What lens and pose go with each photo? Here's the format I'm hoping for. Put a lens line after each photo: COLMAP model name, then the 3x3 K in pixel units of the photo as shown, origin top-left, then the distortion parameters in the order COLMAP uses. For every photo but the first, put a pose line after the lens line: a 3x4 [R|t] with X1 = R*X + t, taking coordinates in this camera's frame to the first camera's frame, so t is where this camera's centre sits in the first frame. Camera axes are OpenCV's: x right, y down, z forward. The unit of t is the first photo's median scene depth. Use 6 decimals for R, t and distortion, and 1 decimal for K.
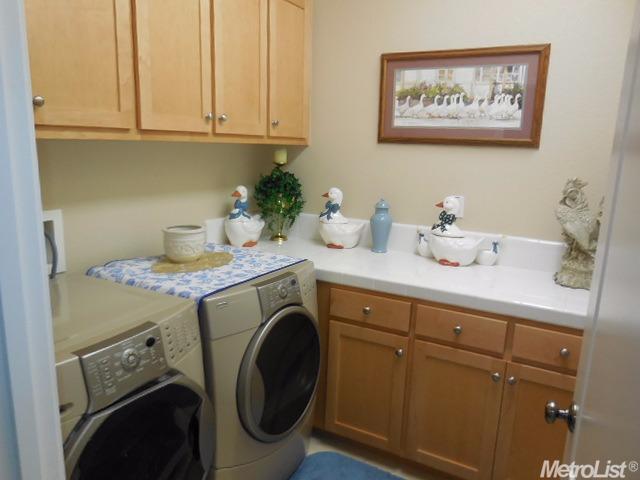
lens RADIAL K [[478.9, 0, 320.0], [0, 478.9, 240.0], [0, 0, 1]] dist [-0.017412, -0.003417]
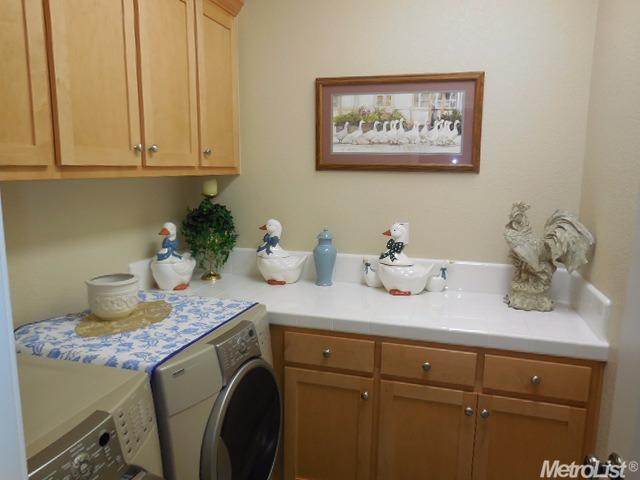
lens RADIAL K [[478.9, 0, 320.0], [0, 478.9, 240.0], [0, 0, 1]] dist [-0.017412, -0.003417]
pose [[0.976298, -0.054294, 0.209509, -0.097989], [0.062799, 0.997442, -0.034154, -0.040272], [-0.207118, 0.046501, 0.977210, 0.093452]]
